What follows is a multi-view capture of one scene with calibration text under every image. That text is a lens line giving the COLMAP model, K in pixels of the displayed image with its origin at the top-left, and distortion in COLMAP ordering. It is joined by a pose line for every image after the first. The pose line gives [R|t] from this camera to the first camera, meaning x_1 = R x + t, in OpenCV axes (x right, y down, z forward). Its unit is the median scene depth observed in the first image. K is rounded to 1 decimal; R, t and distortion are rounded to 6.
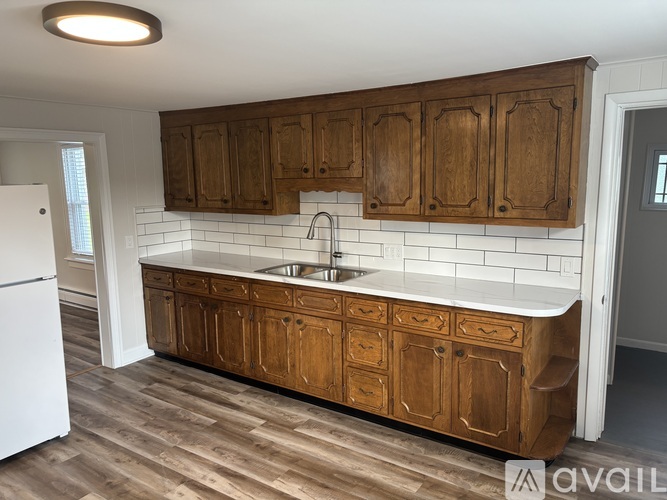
lens RADIAL K [[508.7, 0, 333.5], [0, 508.7, 250.0], [0, 0, 1]] dist [0.066701, -0.052520]
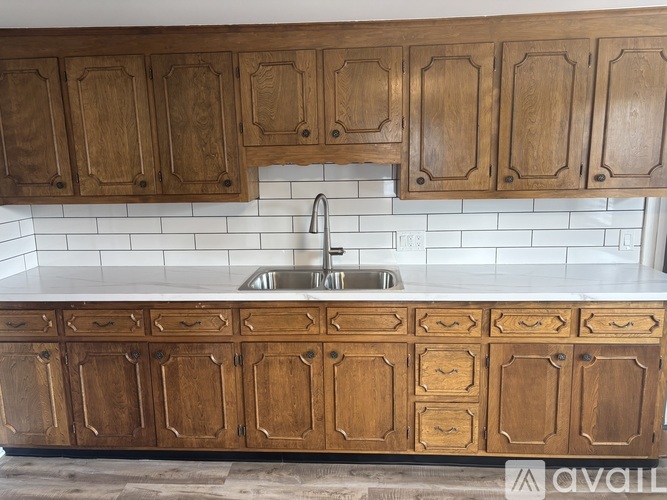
lens RADIAL K [[505.7, 0, 332.7], [0, 505.7, 245.4], [0, 0, 1]] dist [0.023223, -0.000303]
pose [[0.856618, -0.092275, 0.507633, -0.419621], [0.080636, 0.995731, 0.044928, -0.037082], [-0.509612, 0.002448, 0.860401, 0.433787]]
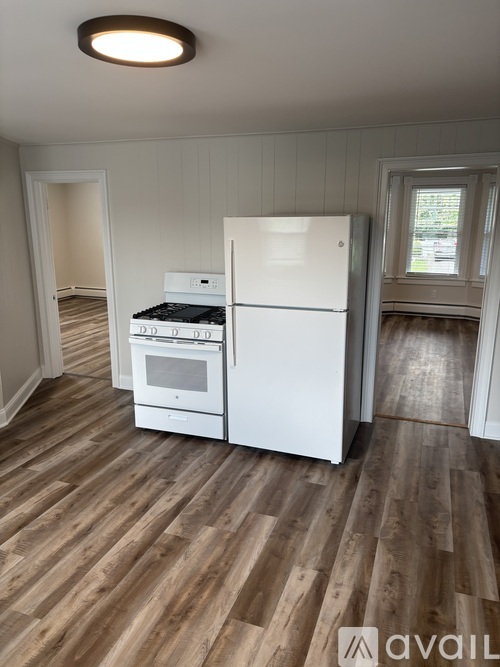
lens RADIAL K [[508.7, 0, 248.3], [0, 508.7, 333.5], [0, 0, 1]] dist [0.066701, -0.052520]
pose [[0.243865, 0.238636, -0.939991, 0.321692], [-0.145106, 0.967321, 0.207929, -0.076528], [0.958892, 0.085692, 0.270523, 0.509392]]
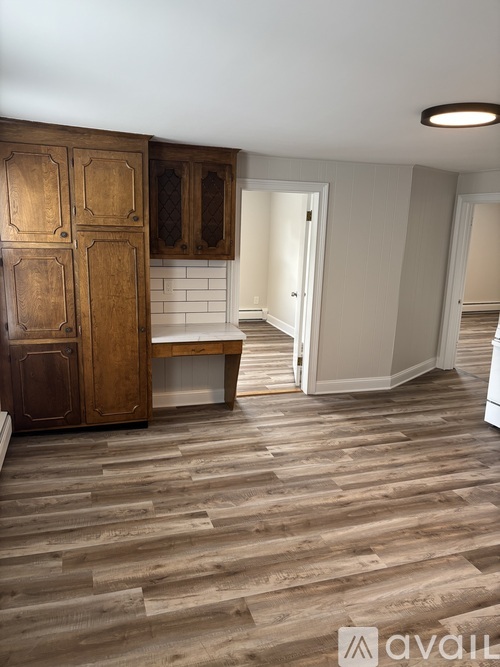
lens RADIAL K [[508.7, 0, 248.3], [0, 508.7, 333.5], [0, 0, 1]] dist [0.066701, -0.052520]
pose [[-0.594498, 0.170612, -0.785789, 0.558260], [-0.137710, 0.941190, 0.308540, -0.120572], [0.792217, 0.291637, -0.536040, 0.754727]]
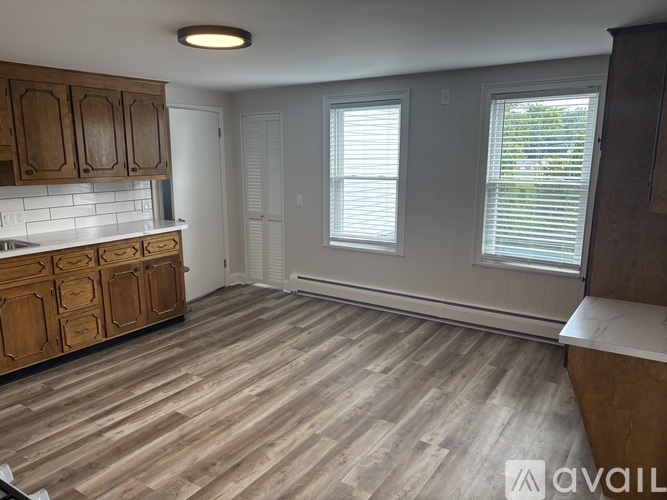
lens RADIAL K [[507.4, 0, 333.5], [0, 507.4, 250.0], [0, 0, 1]] dist [0.018331, 0.000416]
pose [[-0.019505, -0.172332, 0.984846, -1.035562], [0.147743, 0.973722, 0.173312, -0.020036], [-0.988833, 0.148884, 0.006468, 0.386162]]
